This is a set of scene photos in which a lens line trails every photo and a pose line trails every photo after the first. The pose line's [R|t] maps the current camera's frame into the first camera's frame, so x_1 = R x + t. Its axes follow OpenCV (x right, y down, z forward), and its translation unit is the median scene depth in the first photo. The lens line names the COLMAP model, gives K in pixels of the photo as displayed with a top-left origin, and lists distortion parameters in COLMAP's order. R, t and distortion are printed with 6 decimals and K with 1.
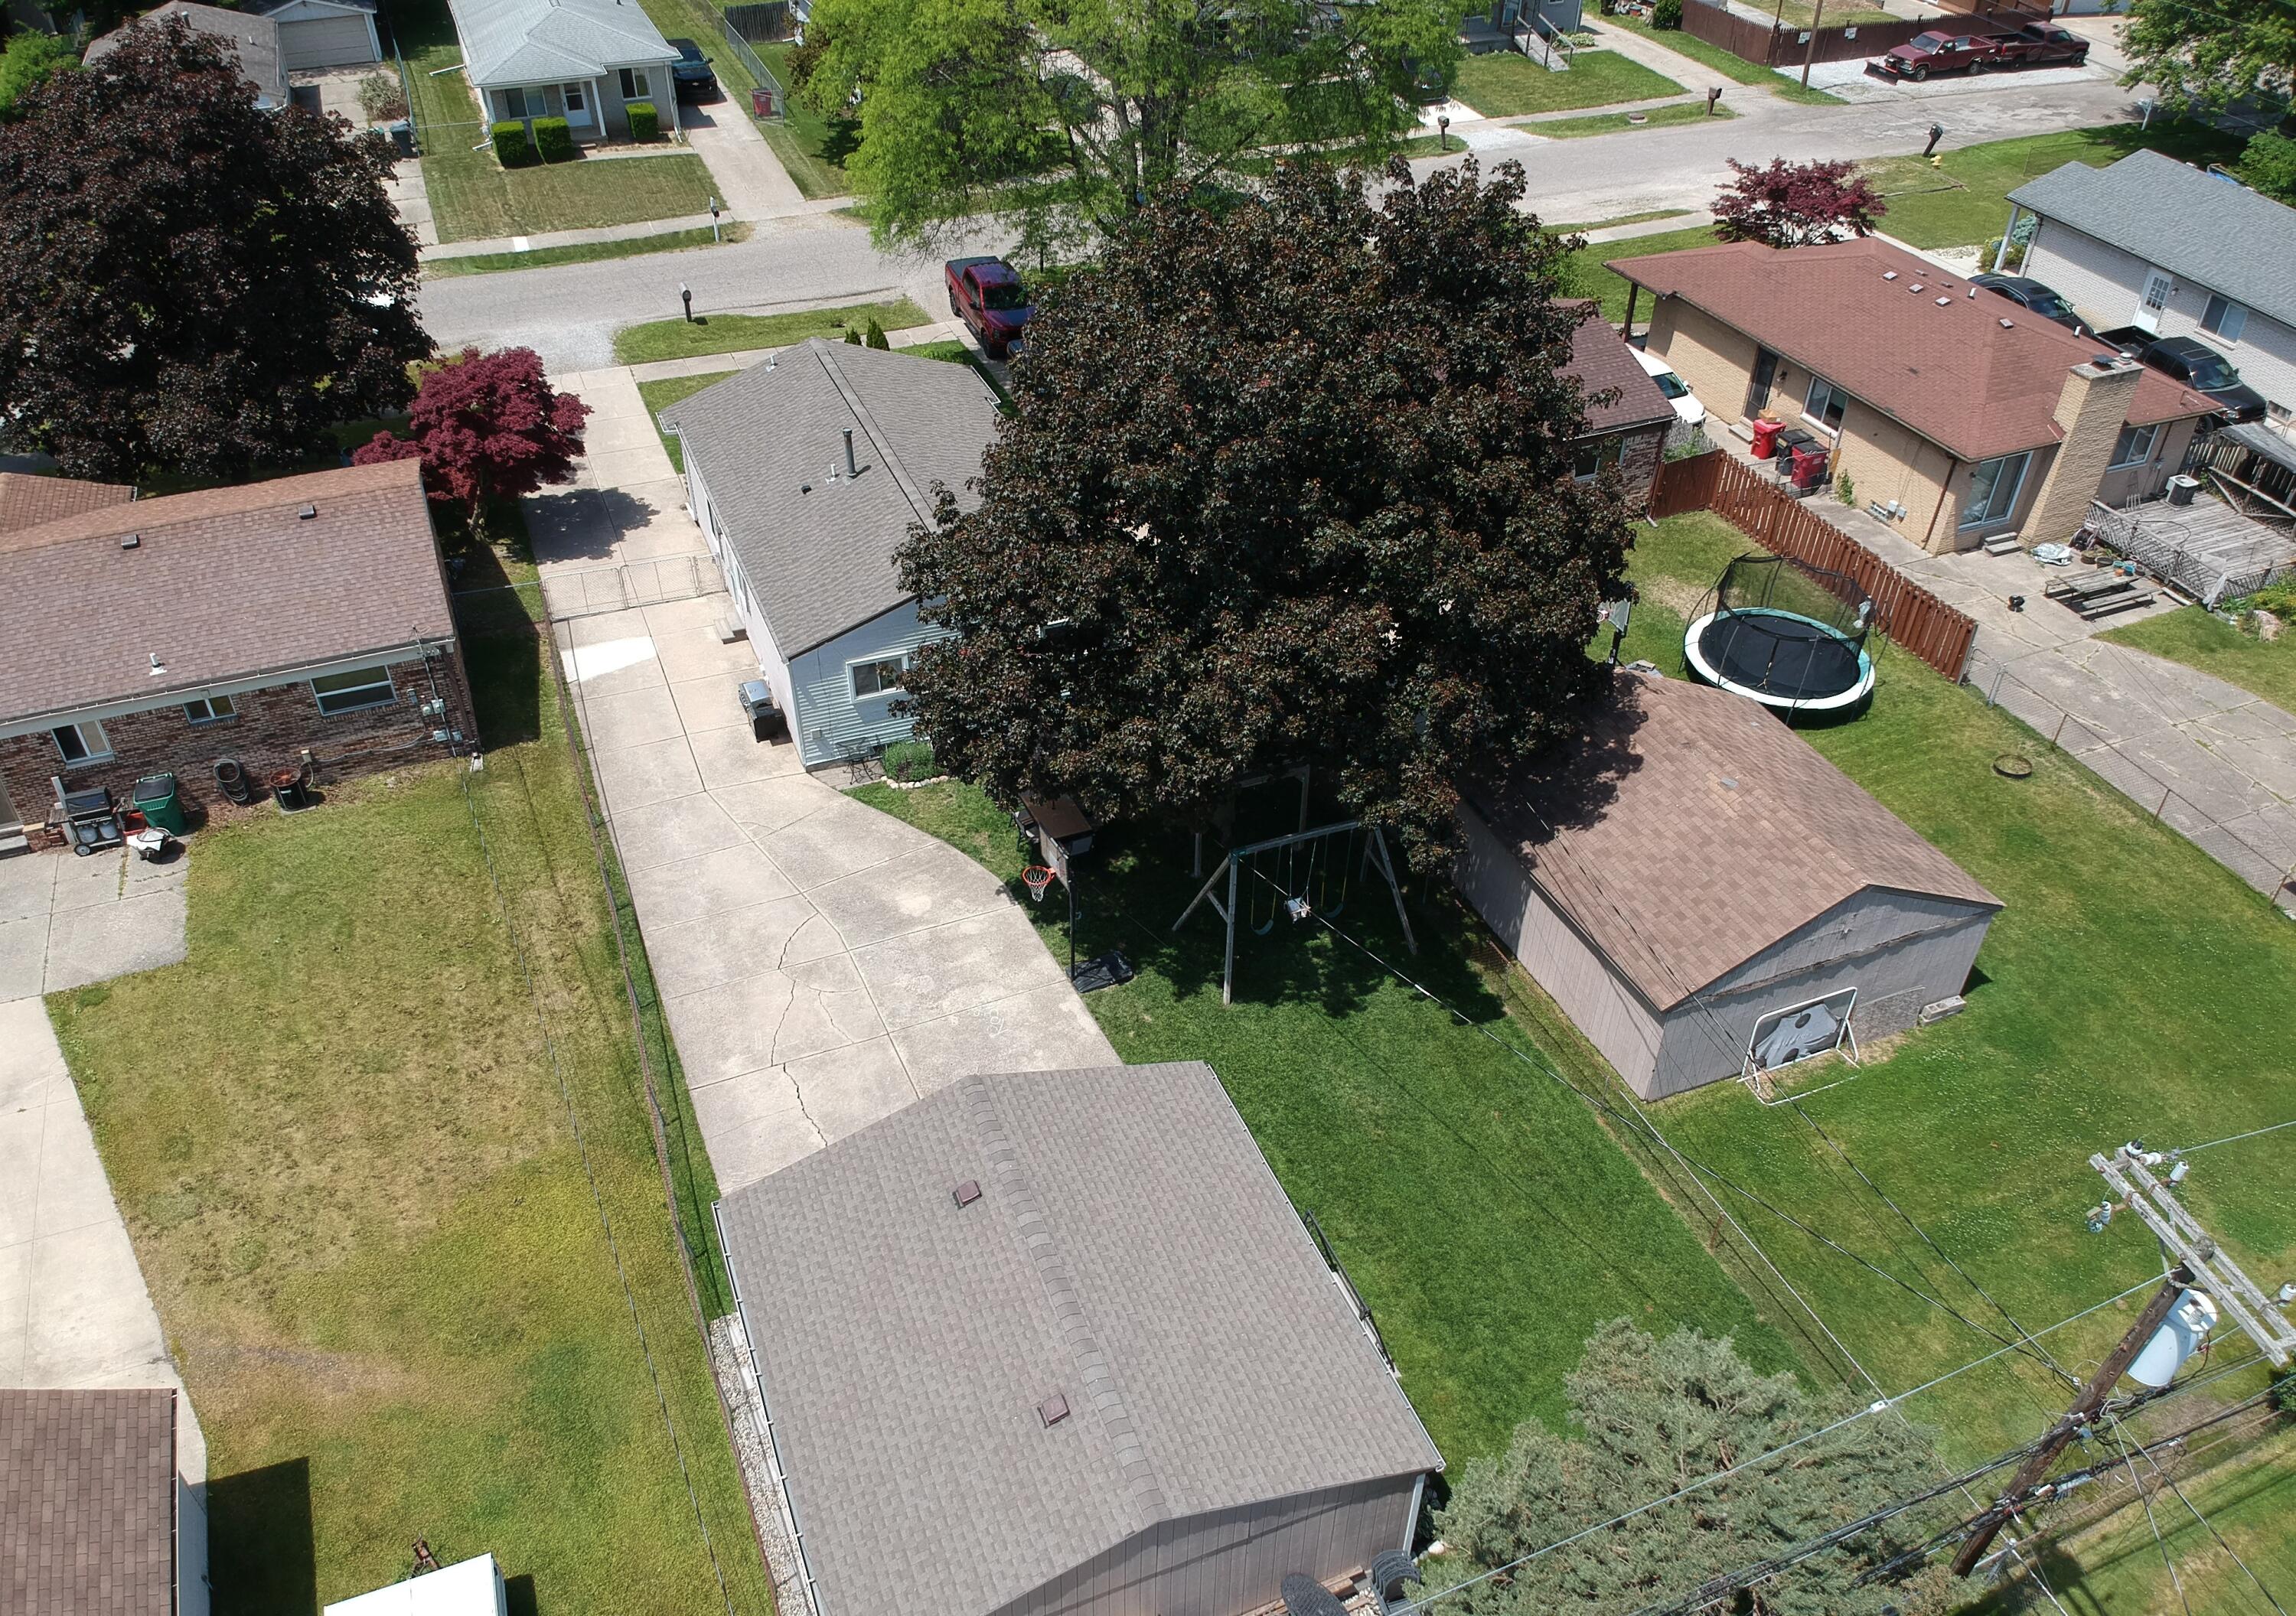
lens RADIAL K [[1691.6, 0, 1150.1], [0, 1691.6, 855.3], [0, 0, 1]] dist [0.067377, -0.143904]
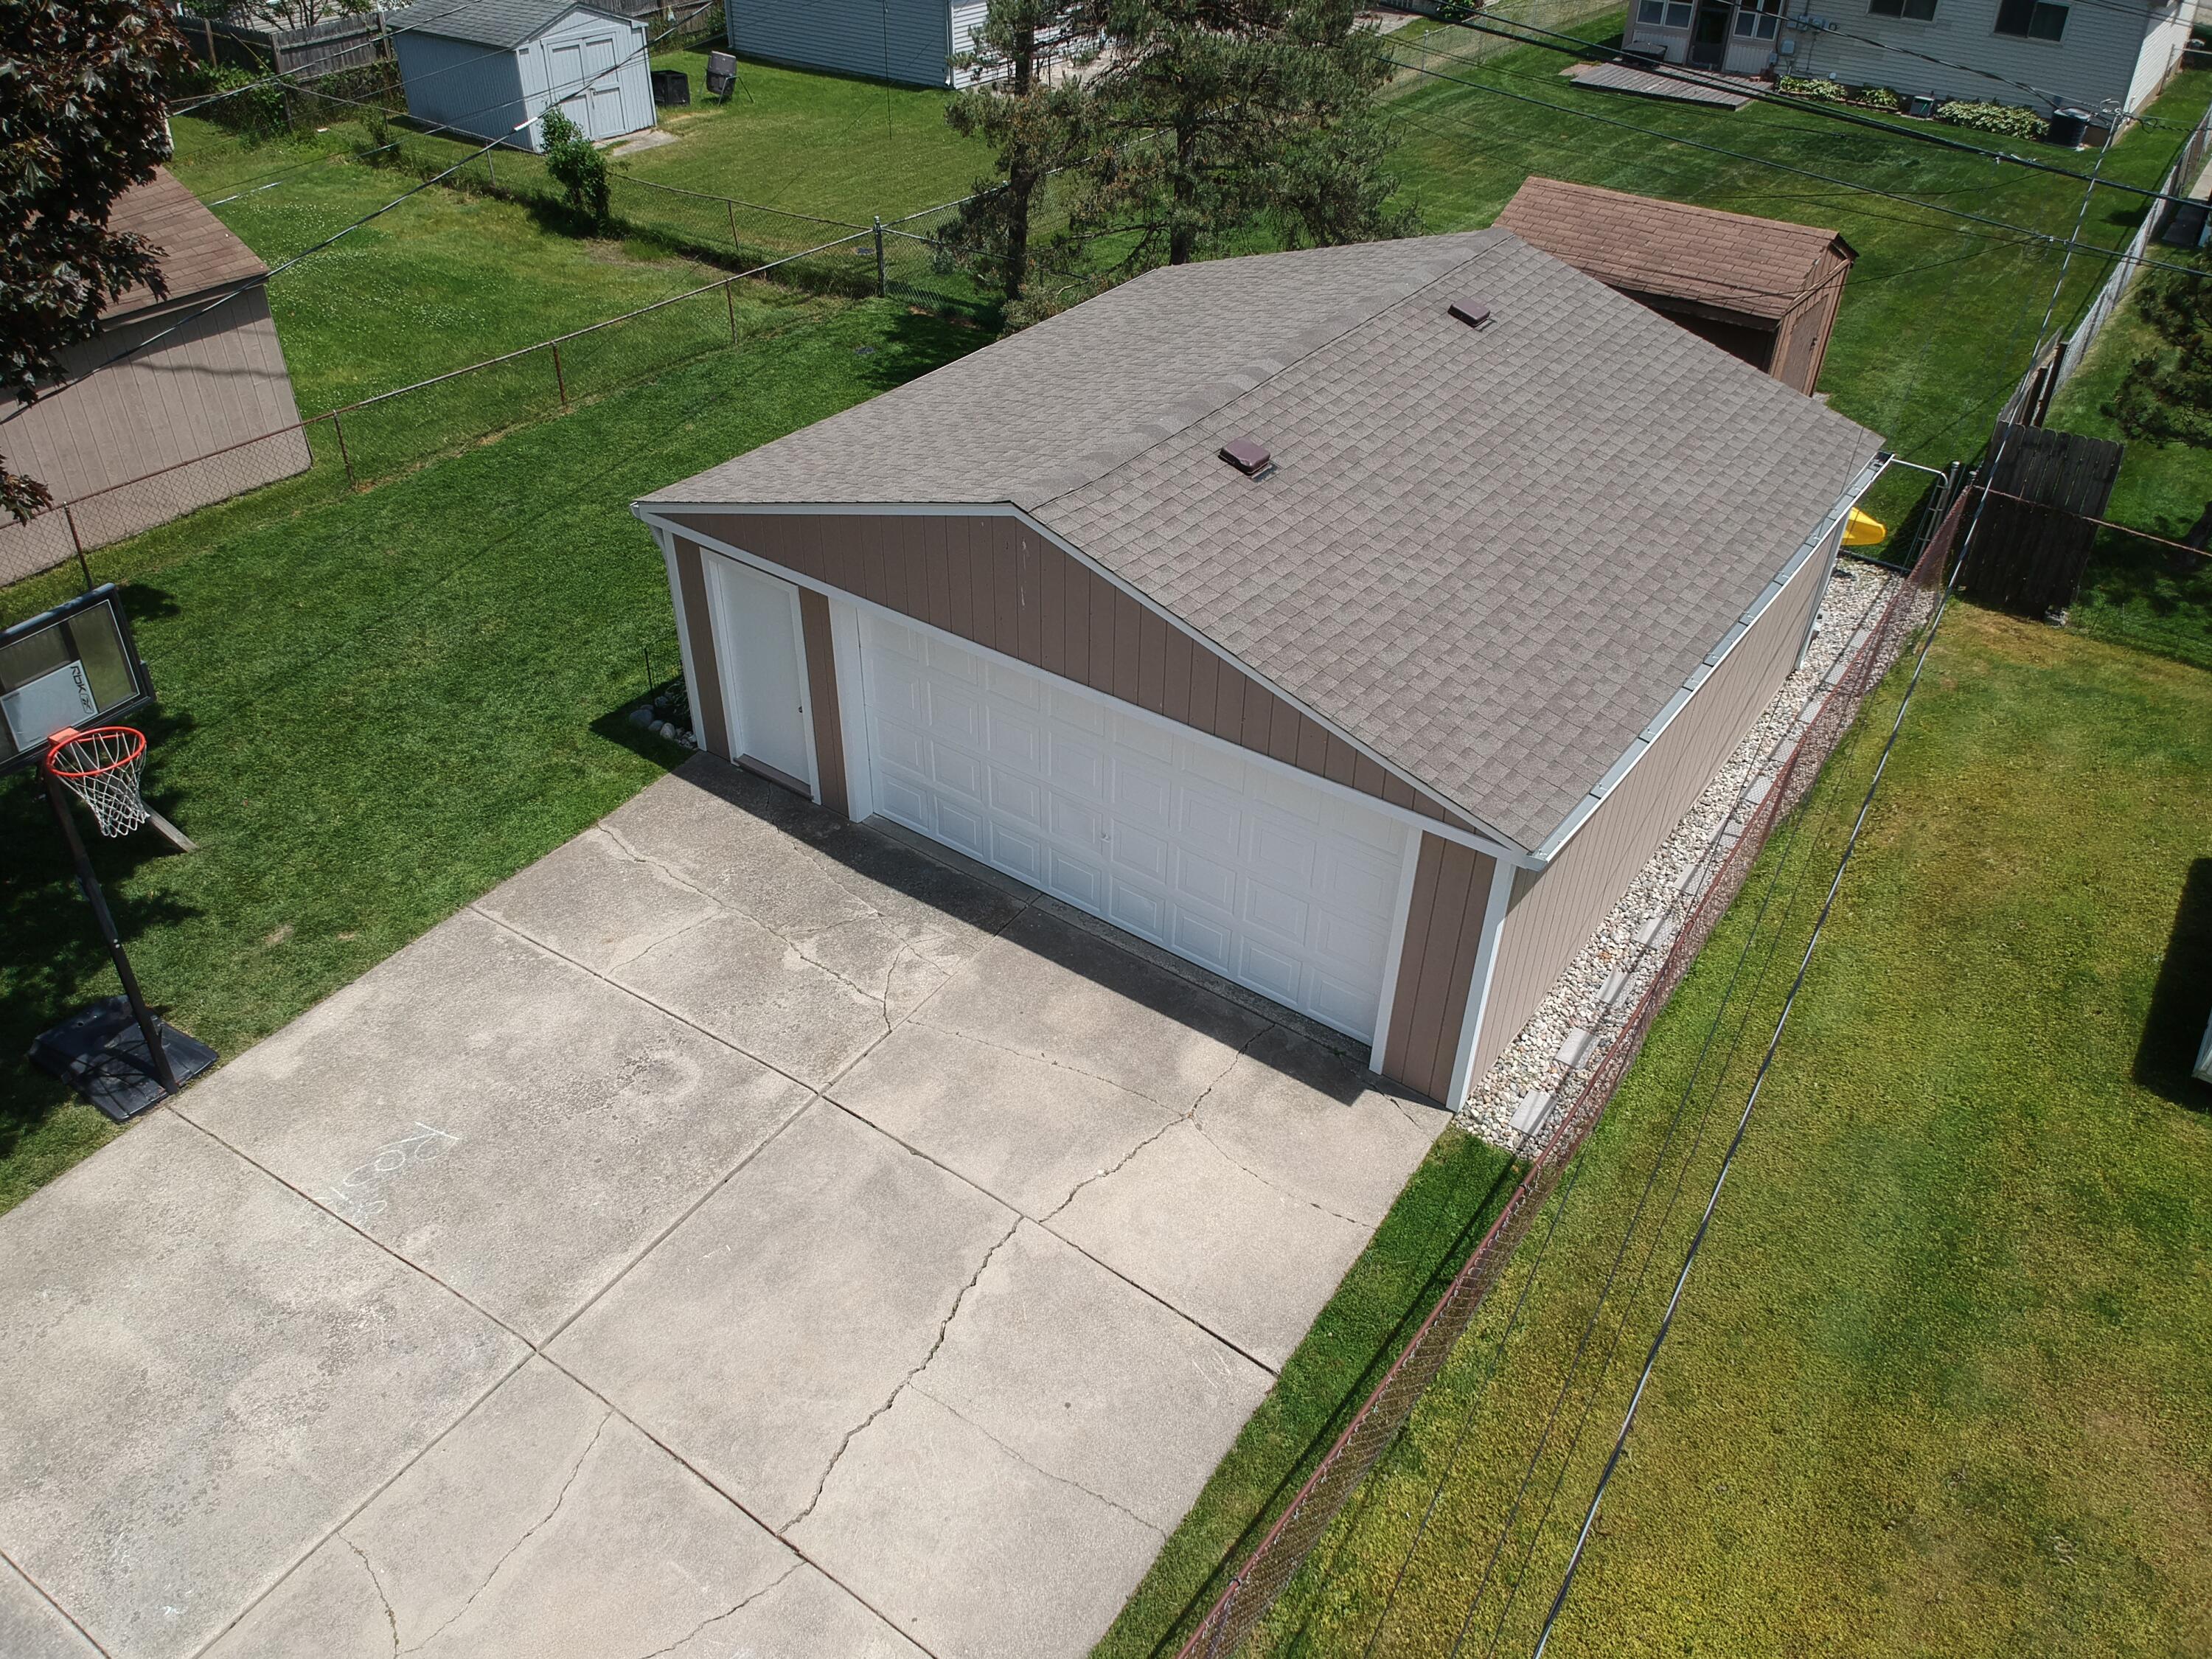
lens RADIAL K [[1607.7, 0, 1091.0], [0, 1607.7, 830.0], [0, 0, 1]] dist [0.092864, -0.171909]
pose [[-0.534232, -0.516302, 0.669349, -0.300115], [0.511711, 0.432747, 0.742215, -0.088788], [-0.672866, 0.739028, 0.033010, 0.704182]]
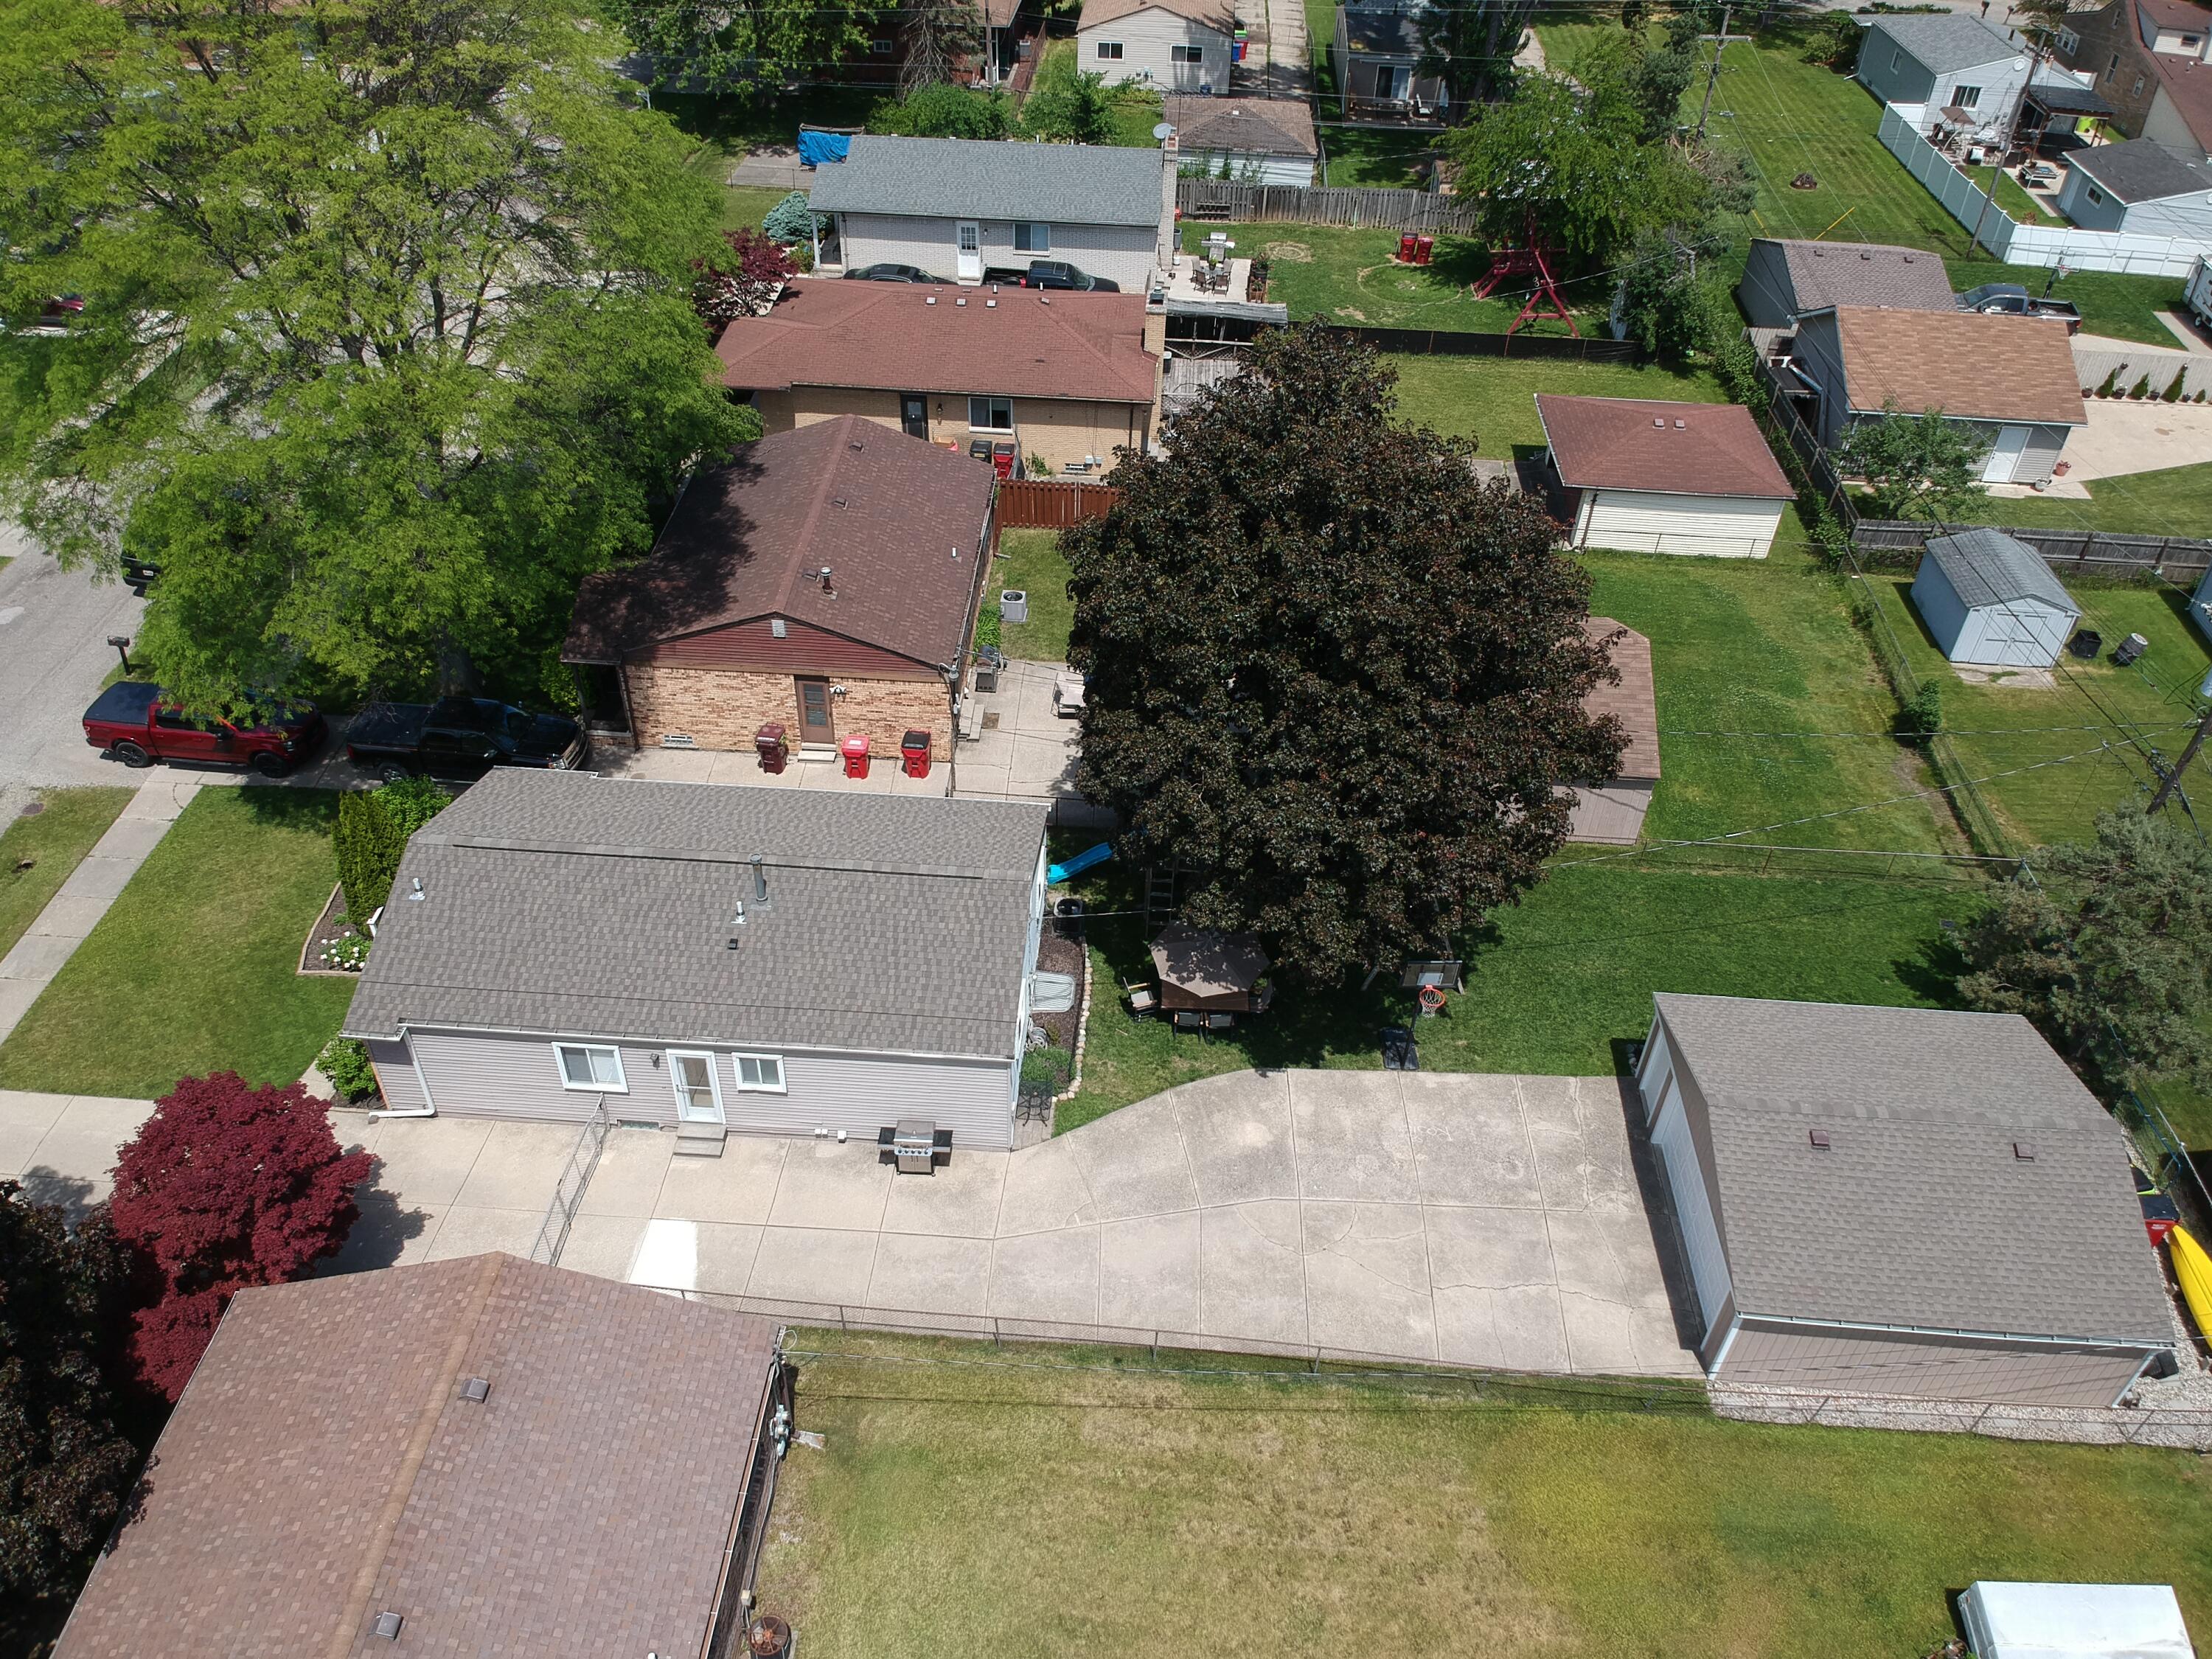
lens RADIAL K [[1607.7, 0, 1091.0], [0, 1607.7, 830.0], [0, 0, 1]] dist [0.092864, -0.171909]
pose [[0.439789, -0.573621, 0.691046, -0.696761], [0.549601, 0.780448, 0.298059, -0.429900], [-0.710299, 0.248717, 0.658495, 0.328437]]
